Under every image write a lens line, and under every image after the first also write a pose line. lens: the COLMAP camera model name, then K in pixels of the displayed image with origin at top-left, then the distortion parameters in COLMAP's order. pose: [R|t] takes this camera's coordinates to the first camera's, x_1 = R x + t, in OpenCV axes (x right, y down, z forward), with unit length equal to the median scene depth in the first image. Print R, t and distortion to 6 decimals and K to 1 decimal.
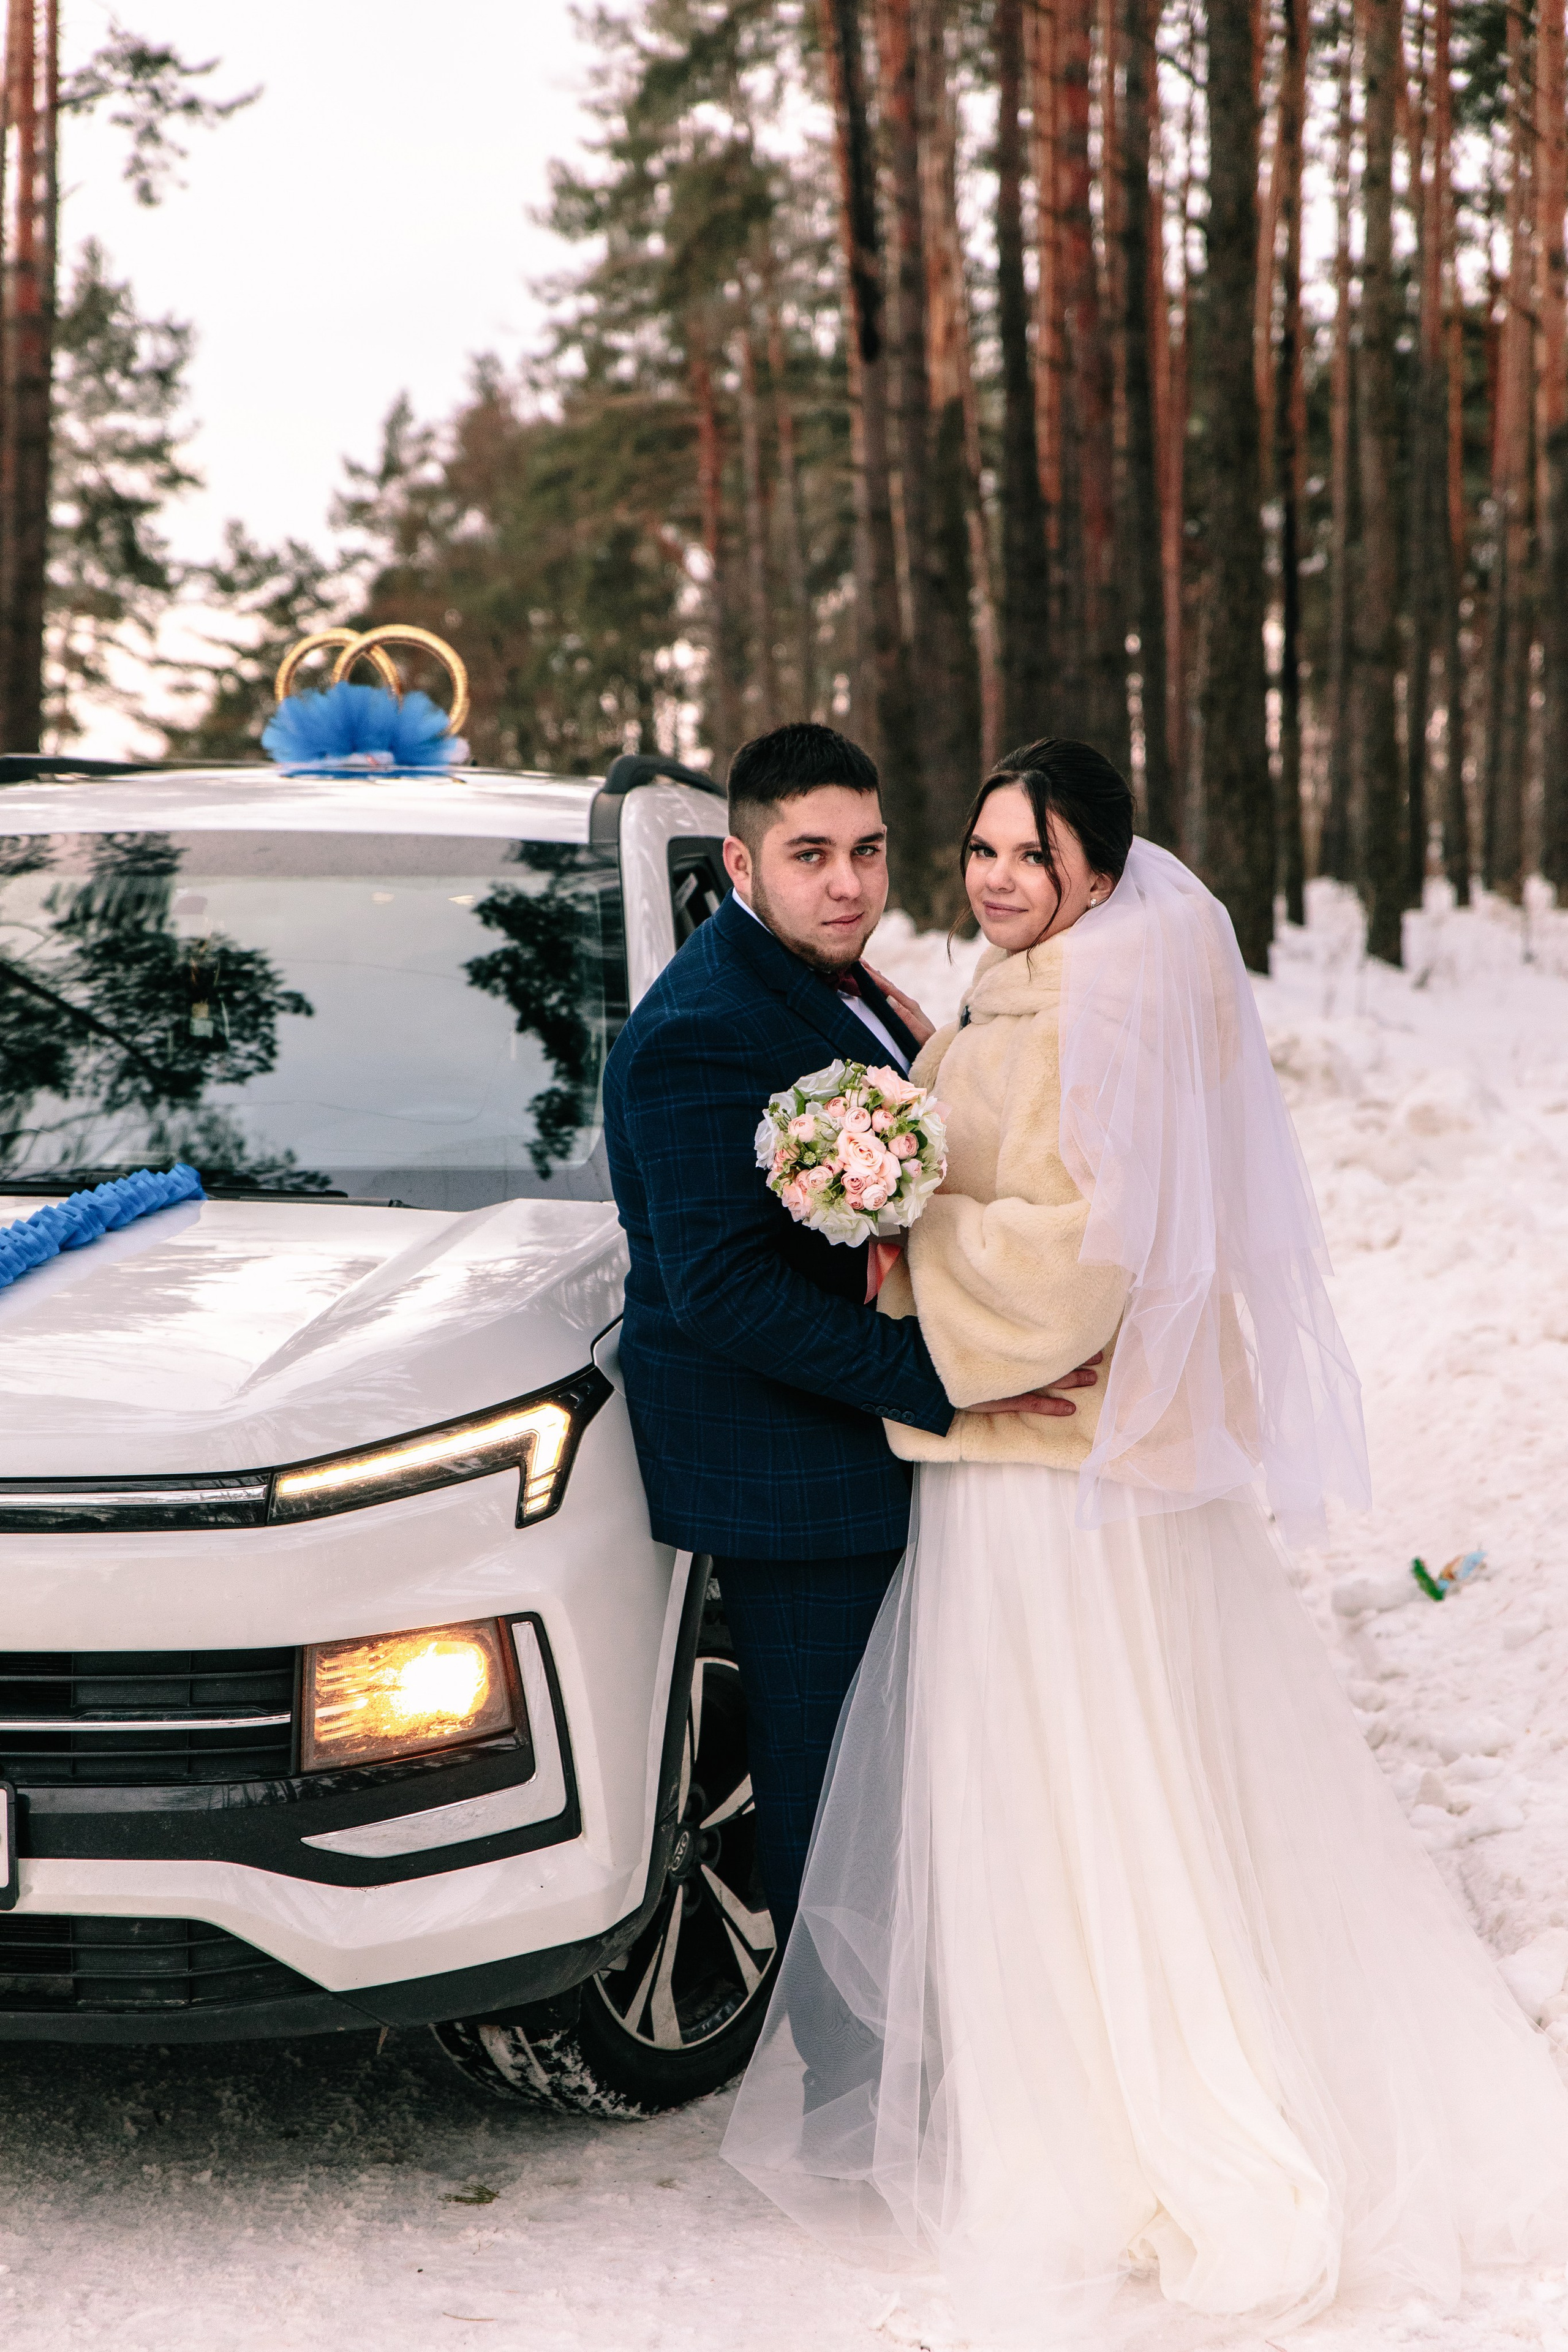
lens RADIAL K [[4527.5, 0, 737.3], [0, 4527.5, 1181.1], [0, 0, 1]] dist [-0.002087, -0.070701]
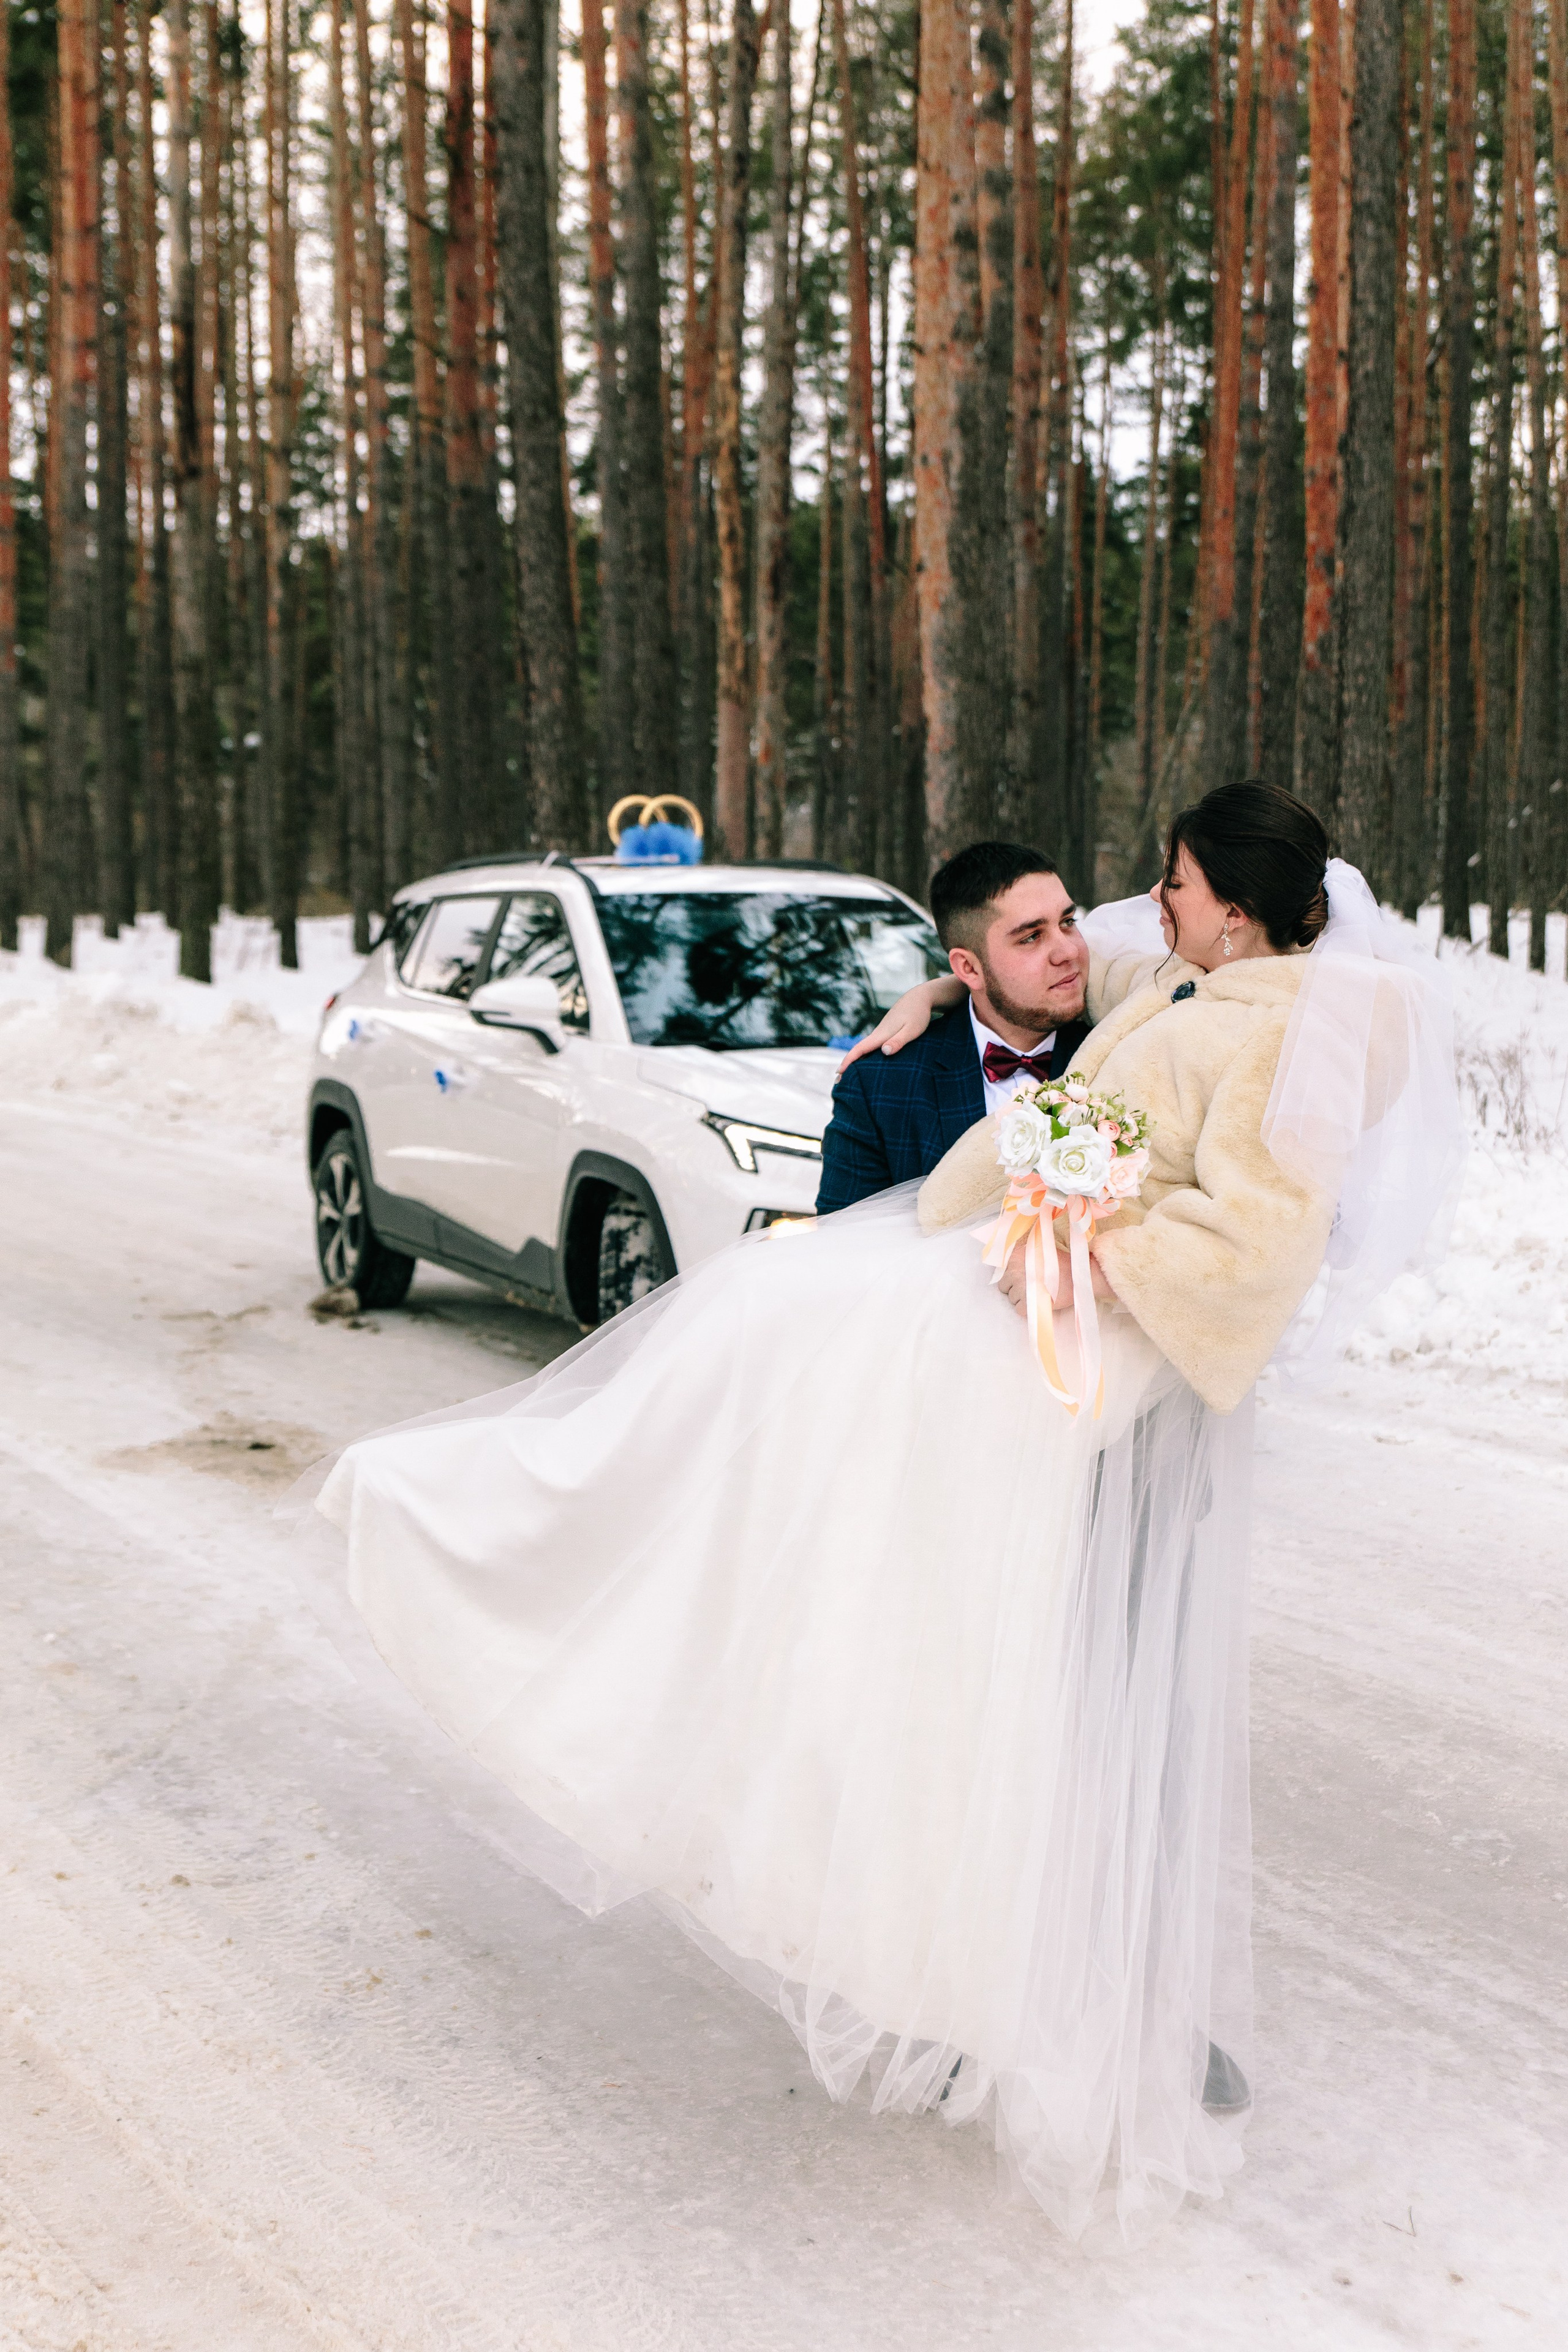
lens RADIAL K [[2859.3, 0, 756.7], [0, 2859.3, 1133.1], [0, 0, 1]] dist [0.001271, -0.025164]
pose [[0.831552, -0.030809, 0.554592, -0.748031], [0.026067, 0.999525, 0.016441, 0.015356], [-0.554835, 0.000786, 0.831960, -0.149093]]
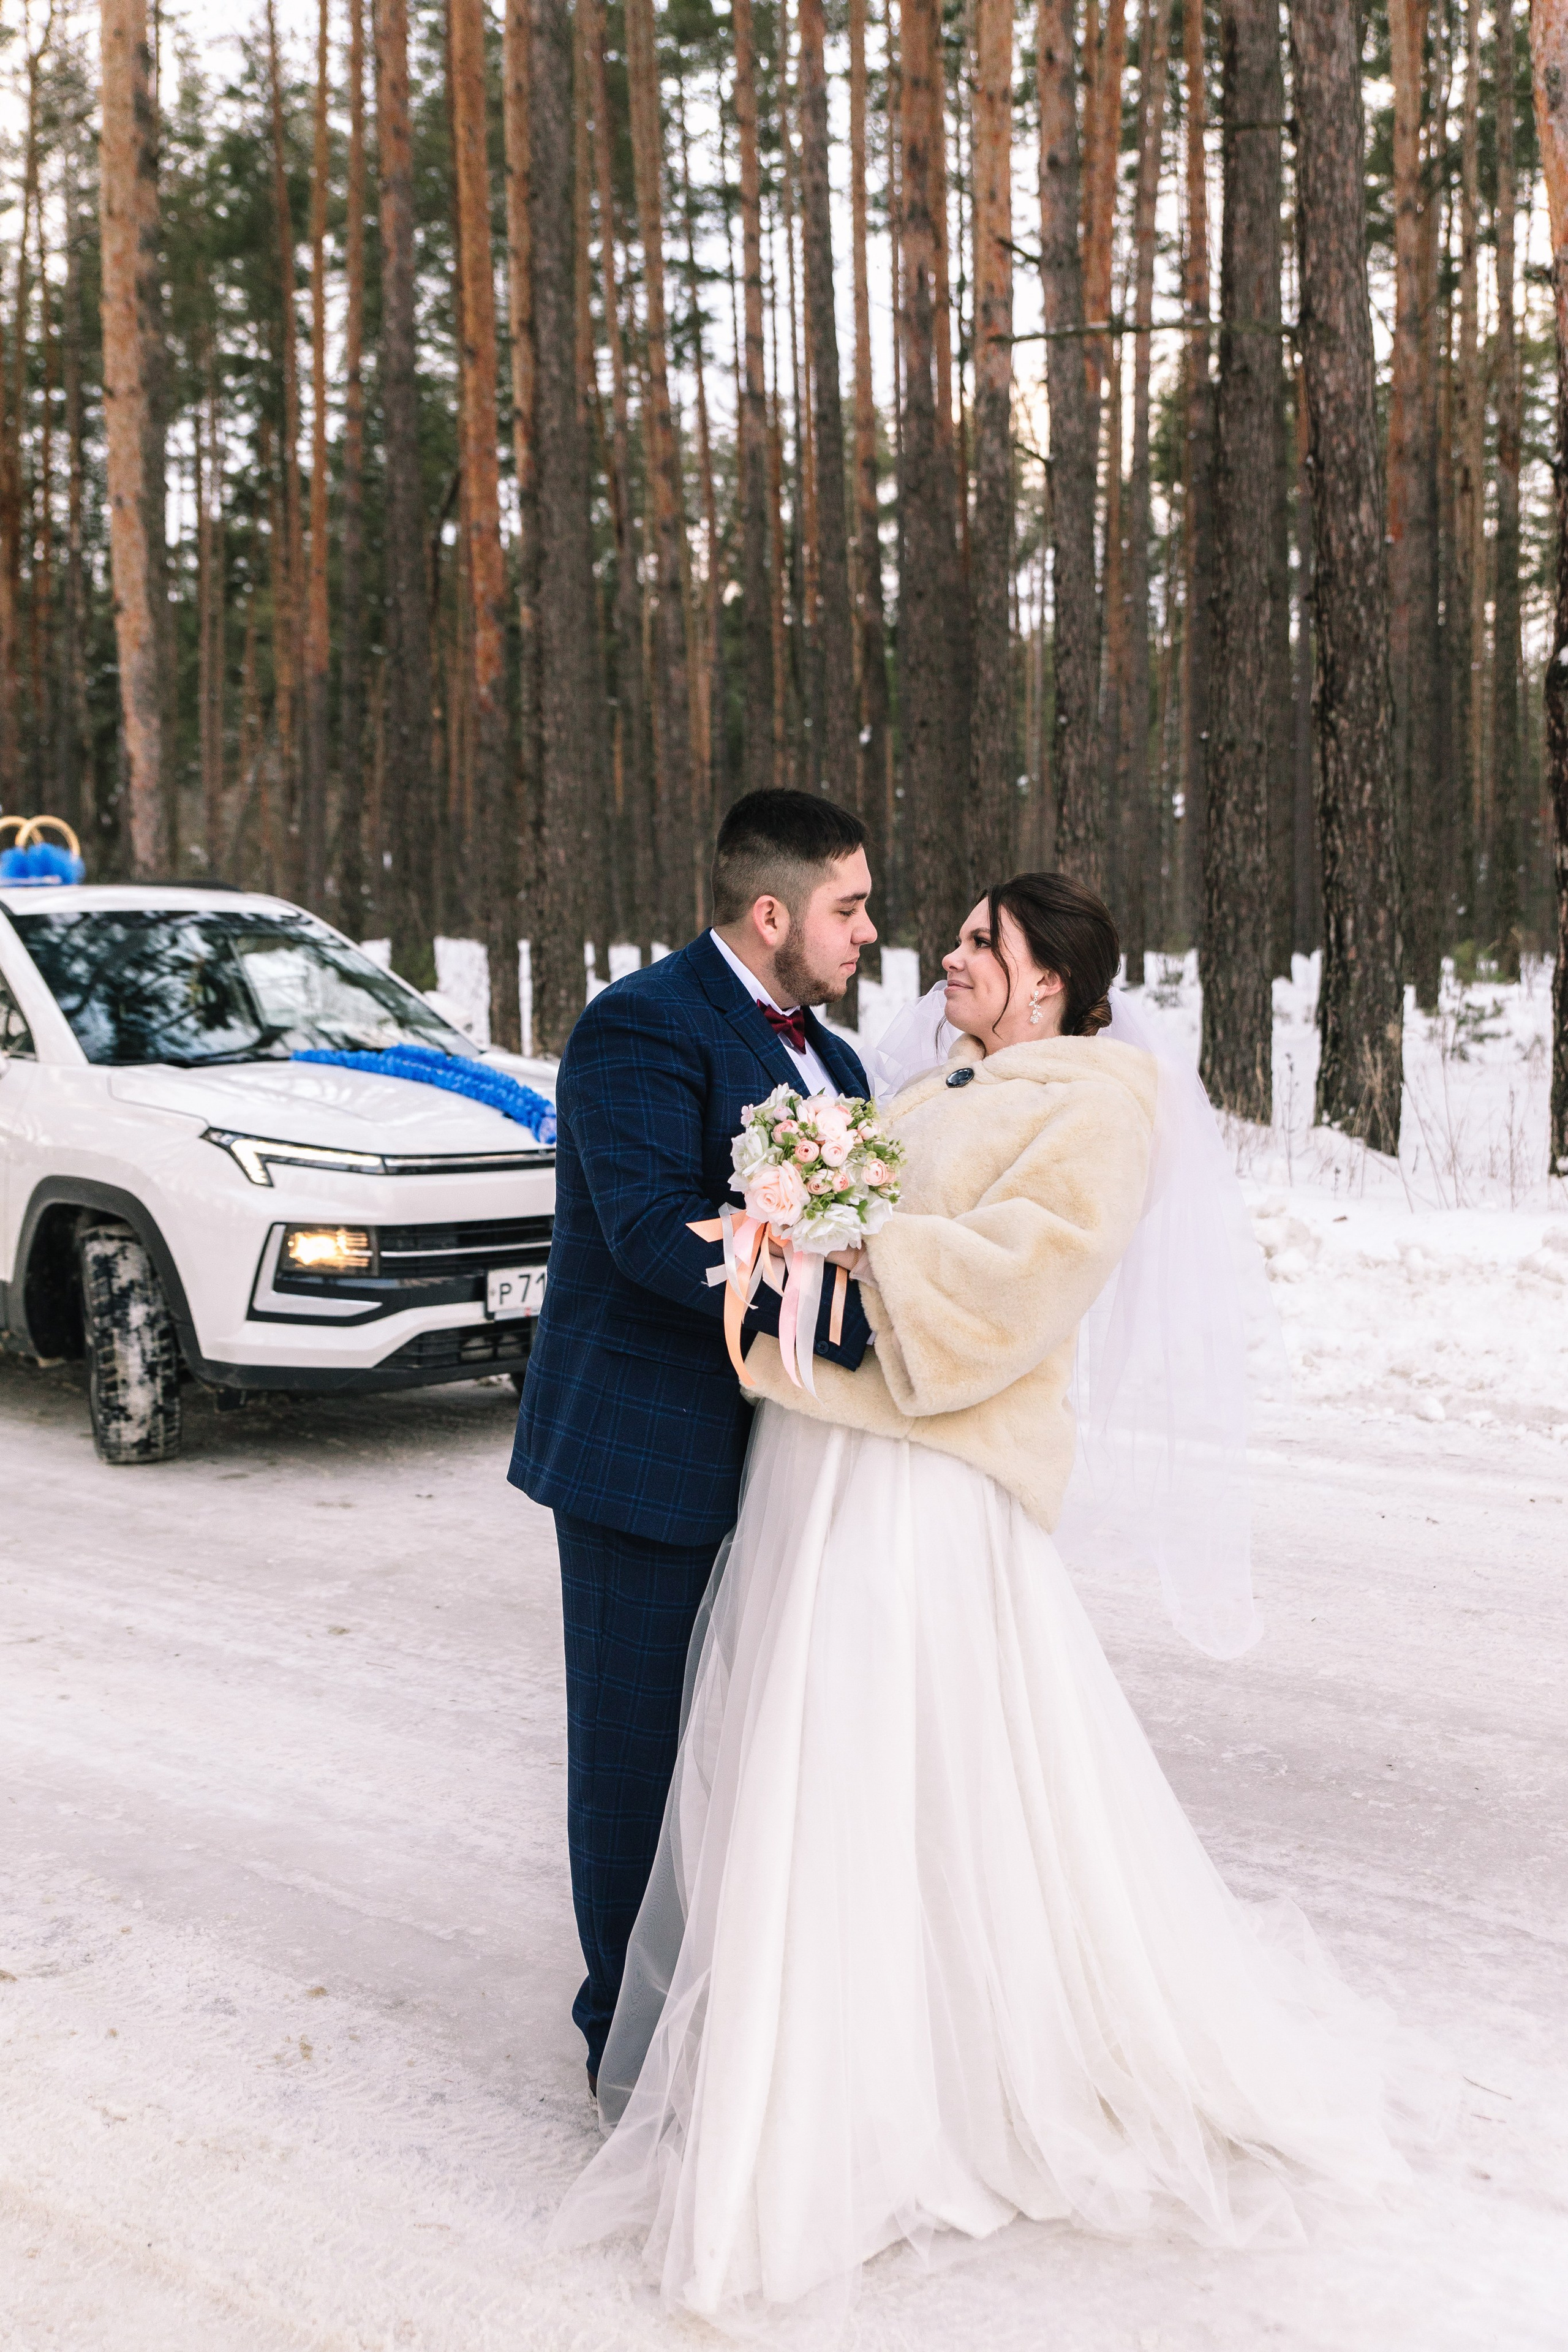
lens RADIAL K [[2696.2, 0, 754.4], [0, 2696.2, 1145.9], [0, 0, 1]] dist [-0.013558, 0.014480]
pose [[0.596419, -0.062708, 0.800220, -0.830487], [0.070018, 0.997208, 0.025958, 0.019352], [-0.799614, 0.040548, 0.599144, -0.009478]]
